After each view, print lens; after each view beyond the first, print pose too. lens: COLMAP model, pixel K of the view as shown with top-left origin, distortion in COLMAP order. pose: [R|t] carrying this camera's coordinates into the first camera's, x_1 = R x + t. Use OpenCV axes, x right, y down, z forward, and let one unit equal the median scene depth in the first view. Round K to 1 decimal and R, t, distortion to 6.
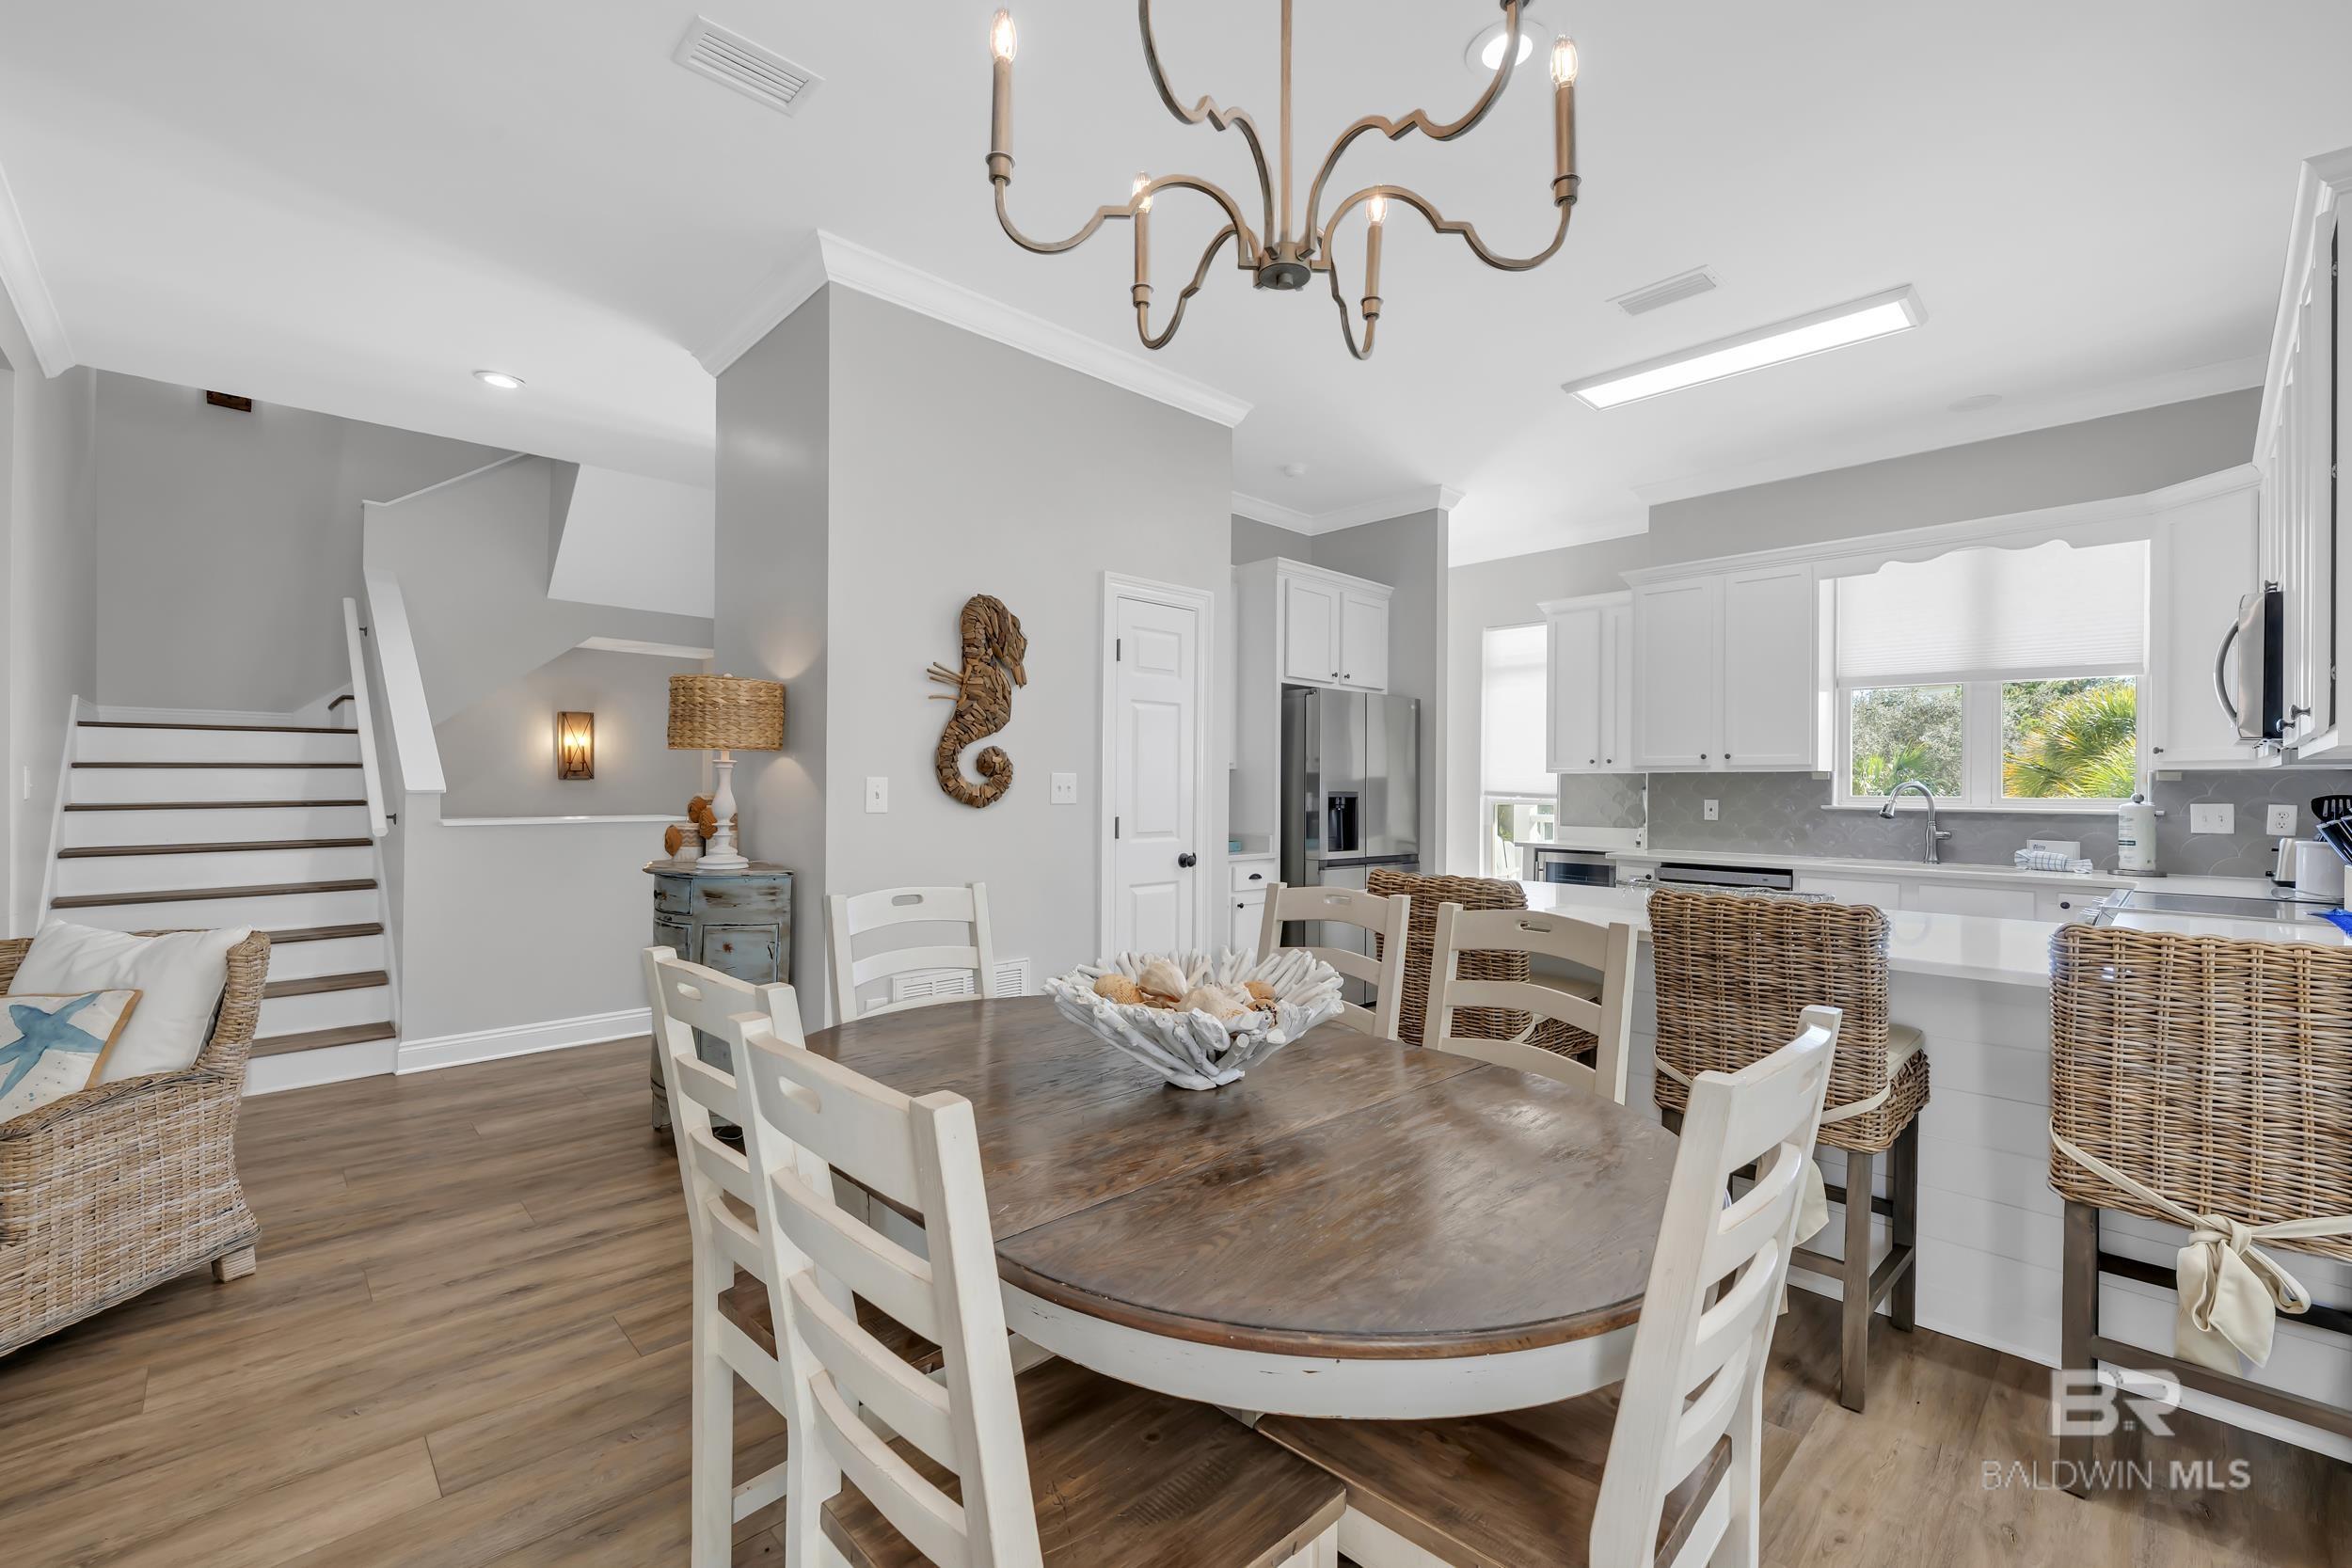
lens RADIAL K [[981.0, 0, 1183.4], [0, 981.0, 796.9], [0, 0, 1]] dist [-0.003923, 0.000791]
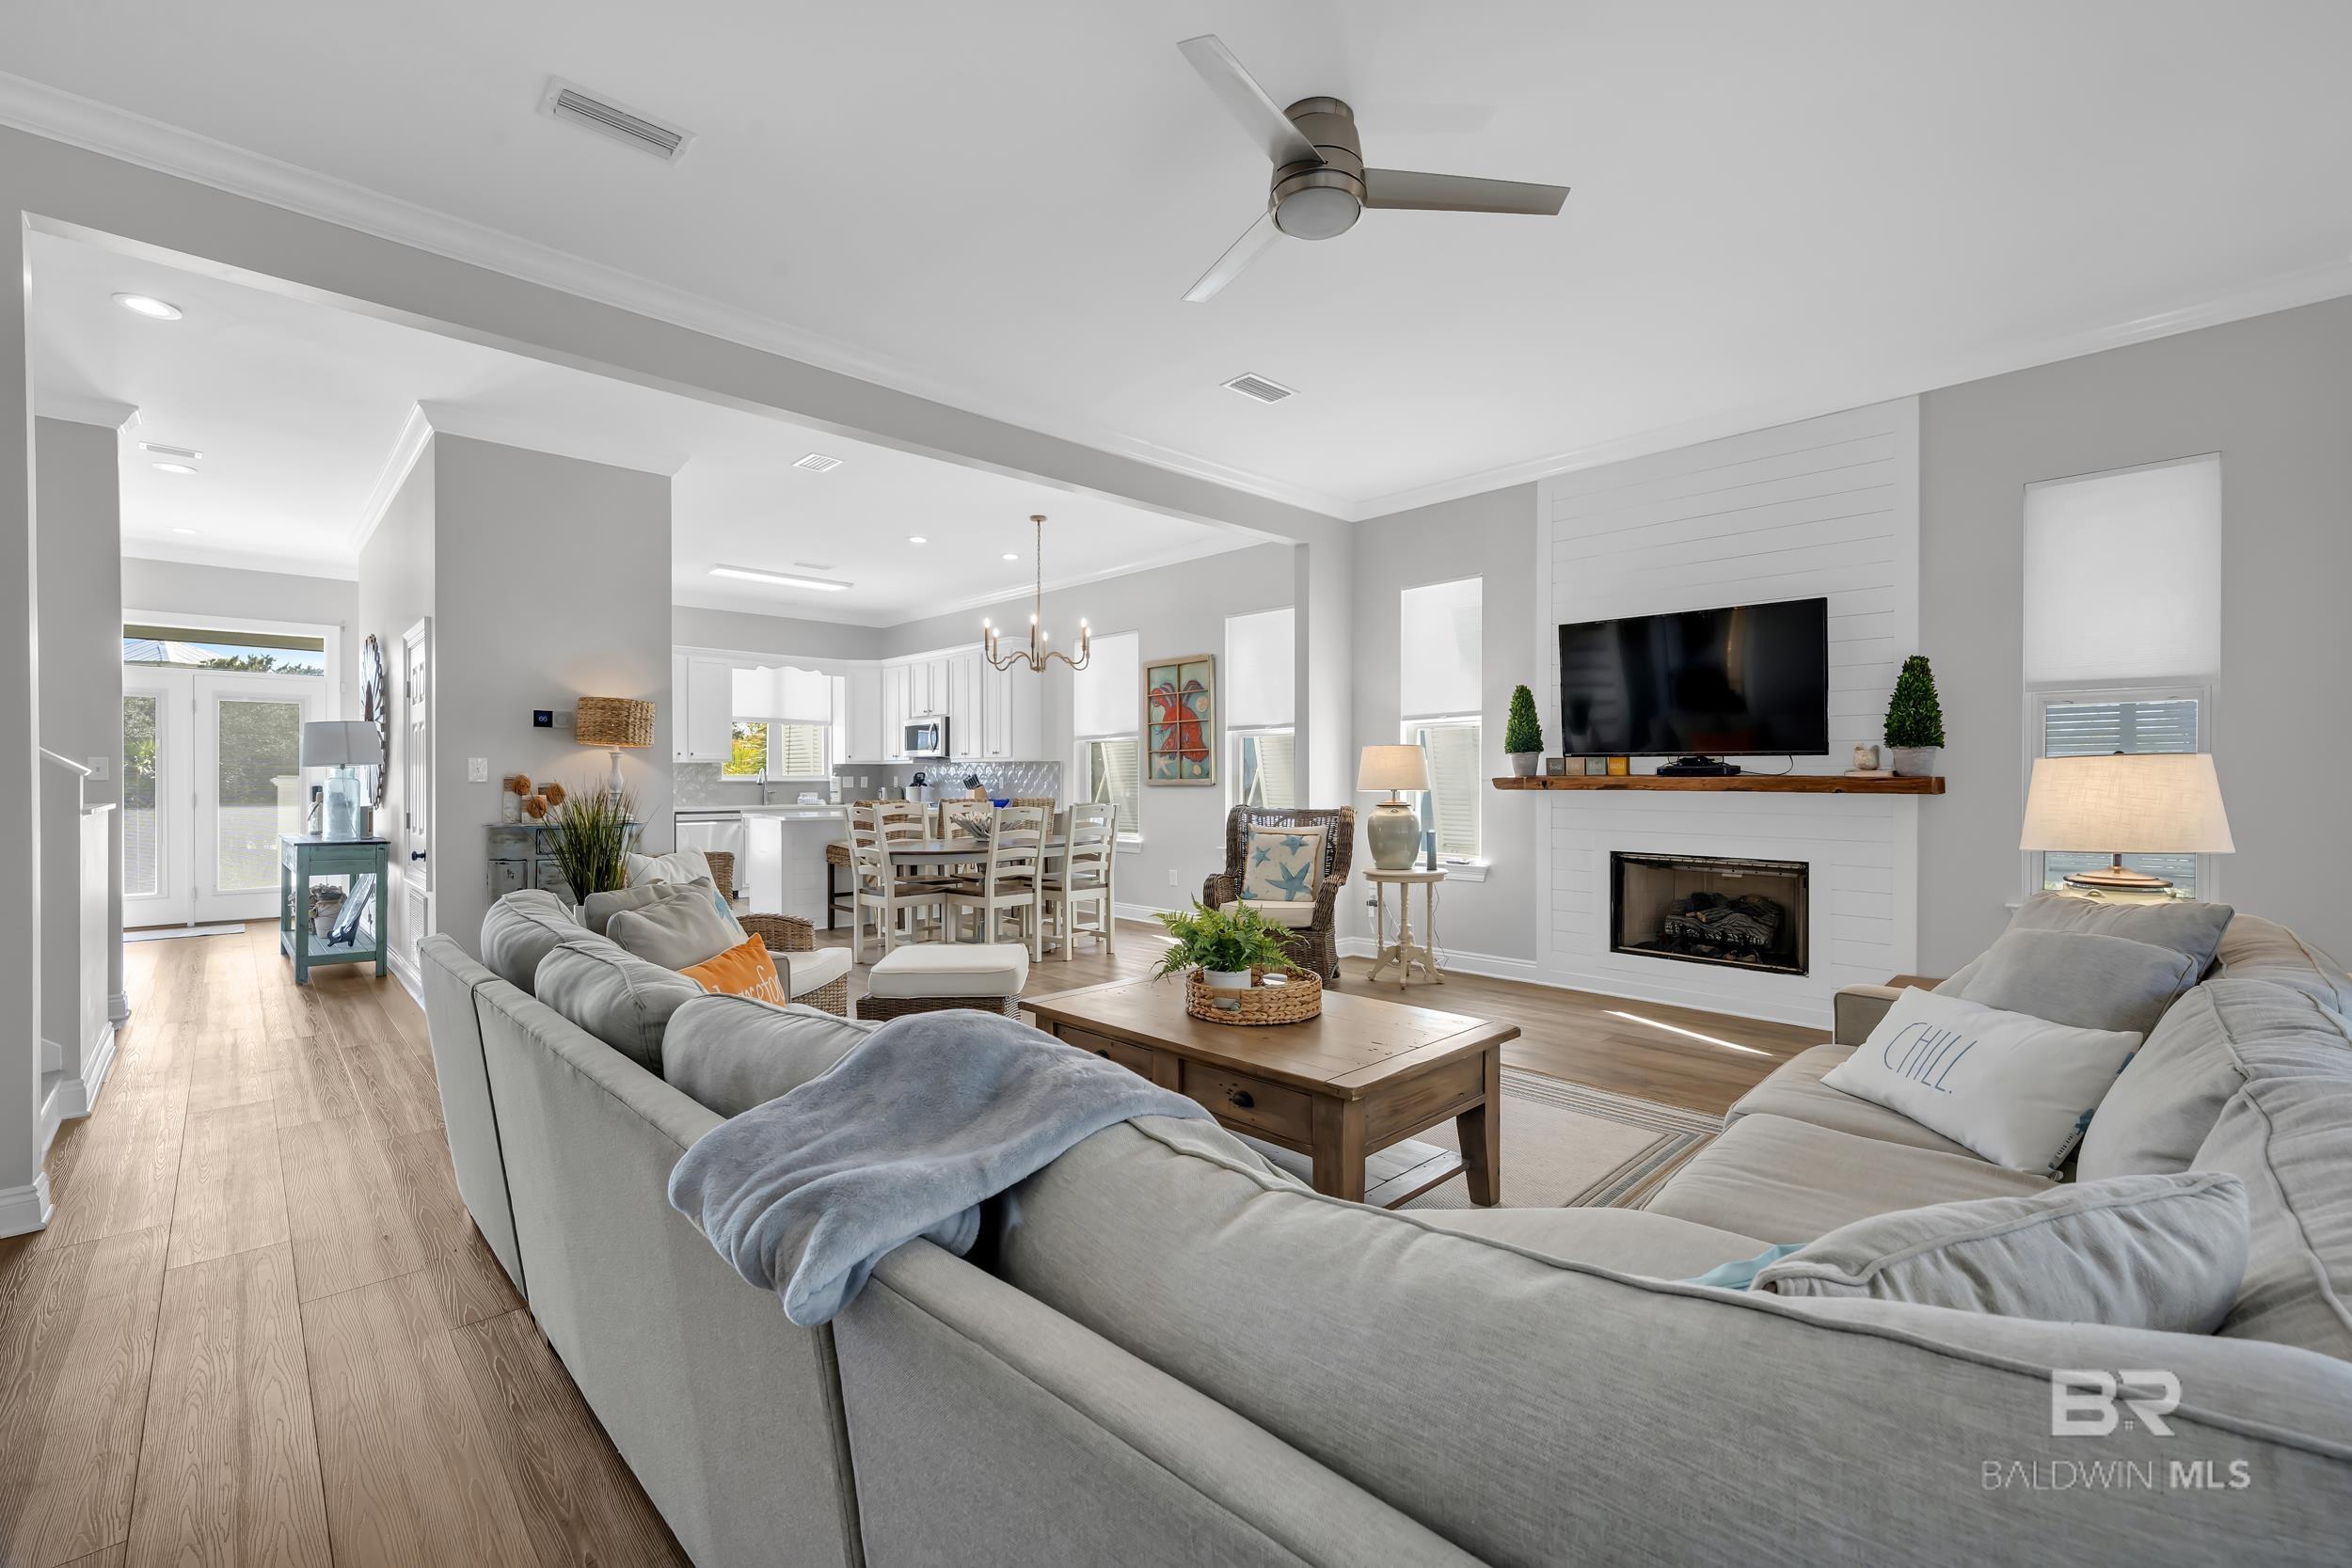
lens RADIAL K [[981.0, 0, 1190.9], [0, 981.0, 782.9], [0, 0, 1]] dist [-0.003923, 0.000791]
pose [[-0.003769, -0.011062, 0.999932, -1.565648], [0.012547, 0.999860, 0.011109, 0.006072], [-0.999914, 0.012588, -0.003630, 0.063721]]
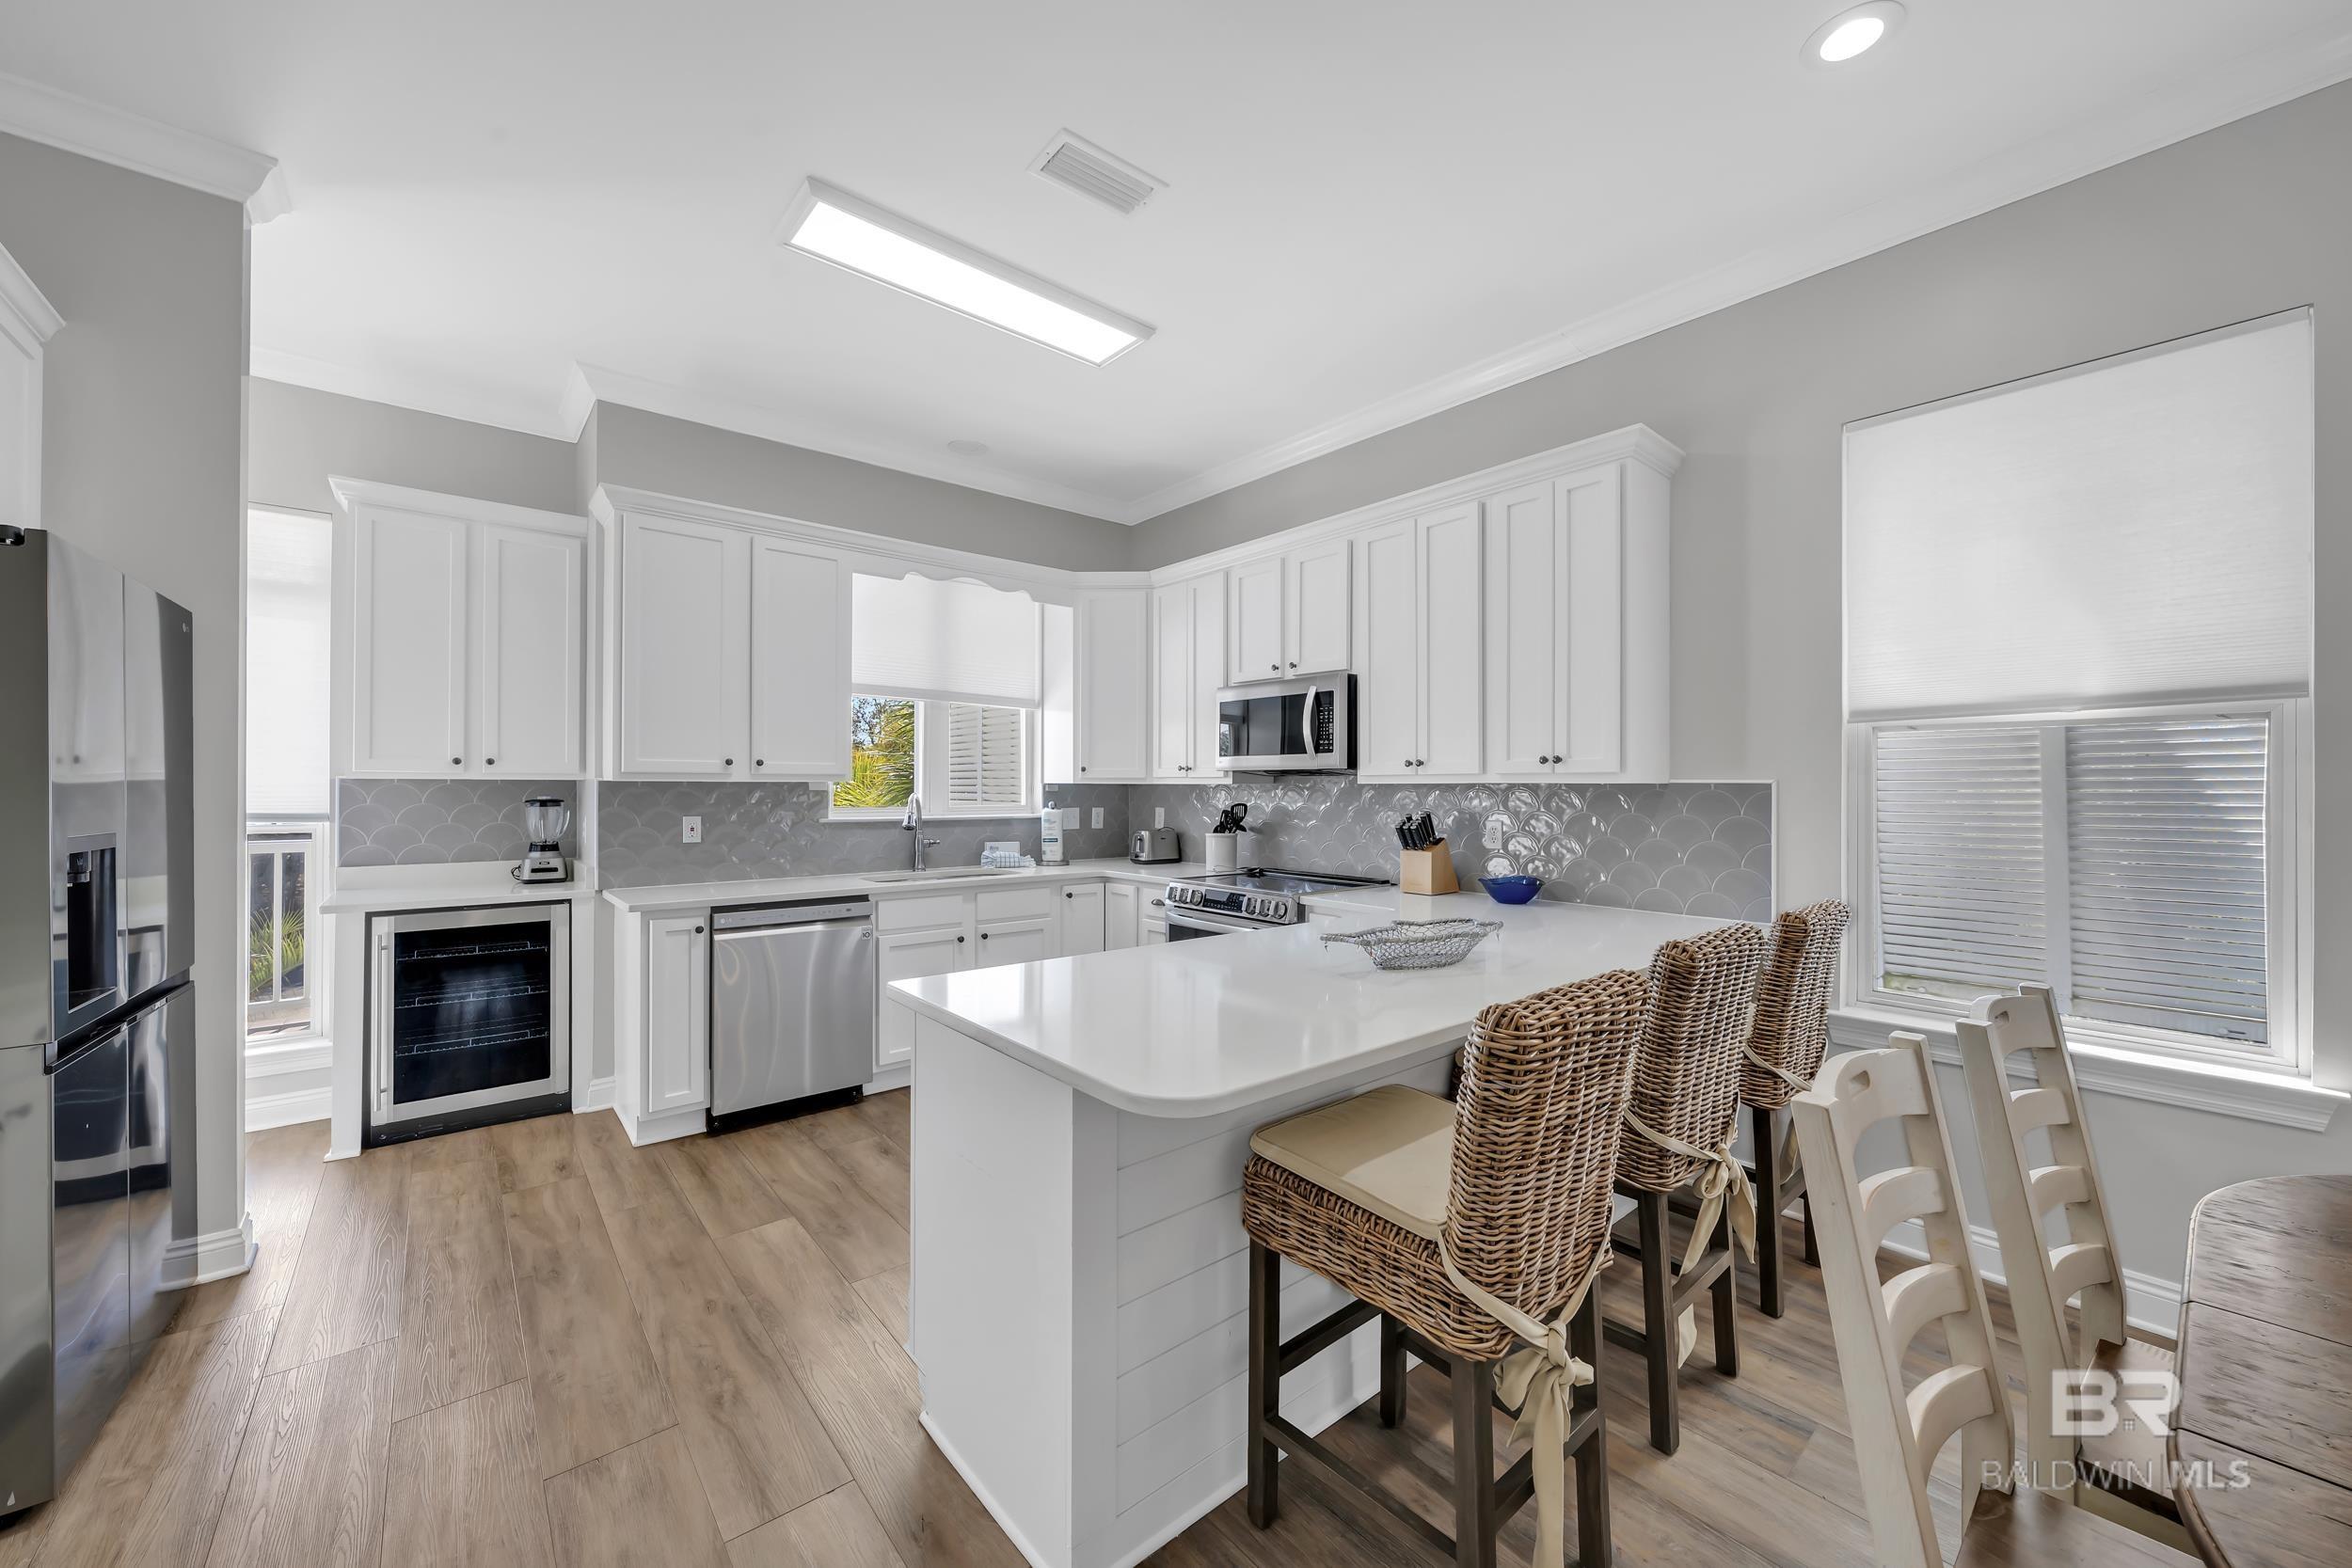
lens RADIAL K [[876.2, 0, 1182.3], [0, 876.2, 785.5], [0, 0, 1]] dist [-0.003706, 0.000413]
pose [[0.072198, -0.003225, 0.997385, -0.158598], [0.009405, 0.999953, 0.002552, -0.025043], [-0.997346, 0.009197, 0.072225, 0.714951]]
